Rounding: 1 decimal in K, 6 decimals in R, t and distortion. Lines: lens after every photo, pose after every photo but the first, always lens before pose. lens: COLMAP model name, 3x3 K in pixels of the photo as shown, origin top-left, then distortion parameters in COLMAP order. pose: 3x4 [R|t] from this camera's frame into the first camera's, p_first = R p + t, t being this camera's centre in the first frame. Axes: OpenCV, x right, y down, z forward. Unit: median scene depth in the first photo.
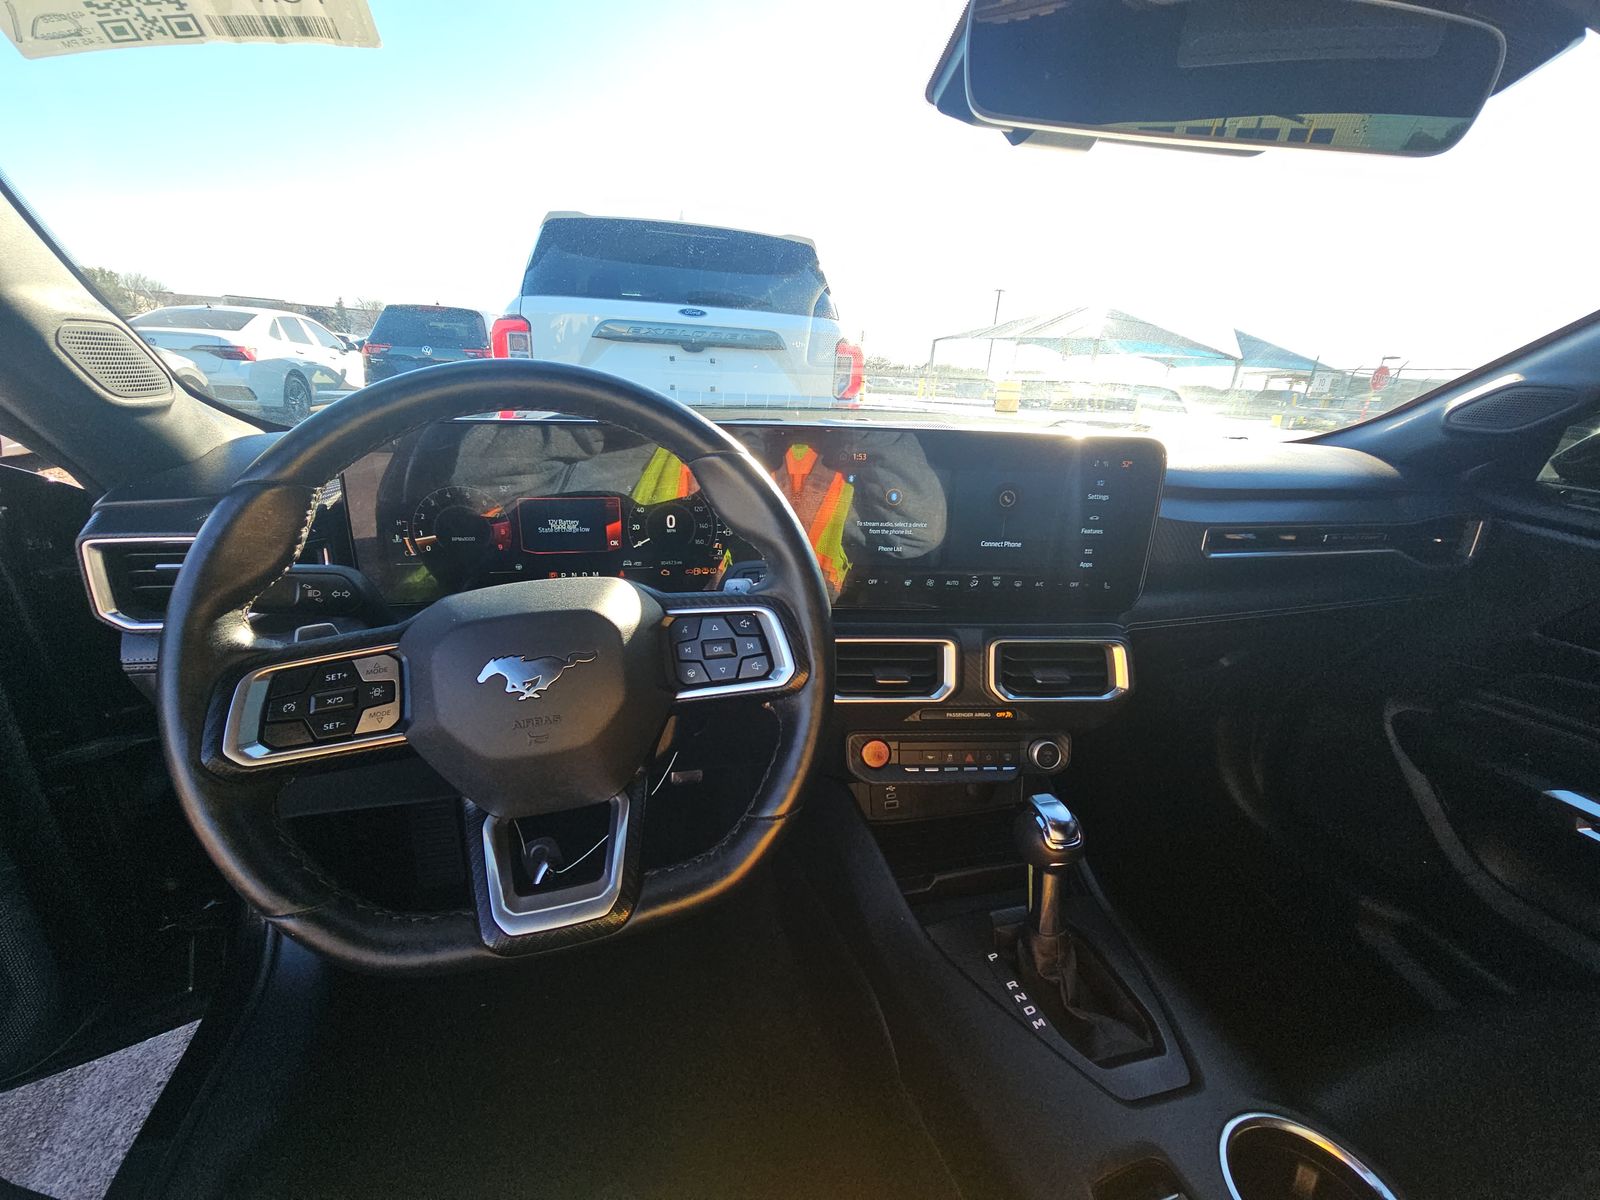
lens RADIAL K [[651.6, 0, 800.0], [0, 651.6, 600.0], [0, 0, 1]] dist [-0.000307, -0.000137]
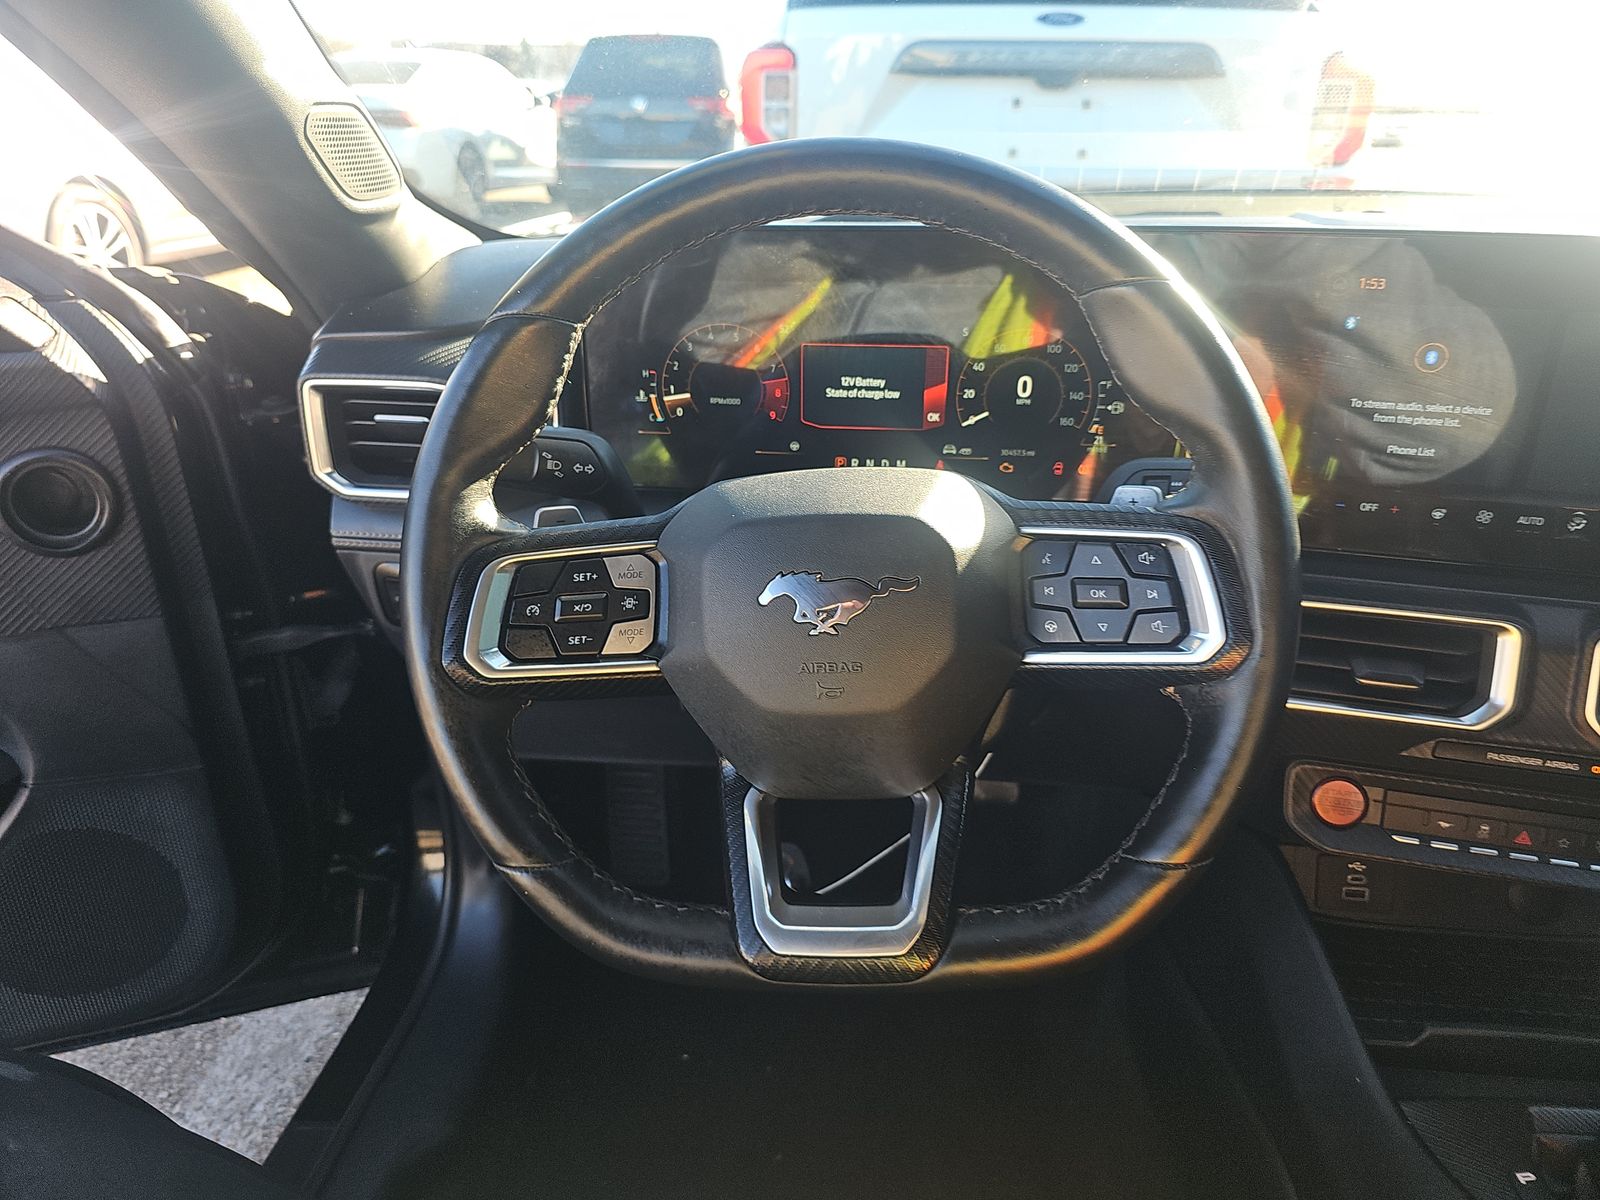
lens RADIAL K [[1081.0, 0, 806.6], [0, 1081.0, 591.5], [0, 0, 1]] dist [0.061922, -0.094323]
pose [[0.939861, 0.102778, -0.325728, -0.047129], [-0.079598, 0.993303, 0.083746, 0.006583], [0.332154, -0.052782, 0.941747, -0.094862]]
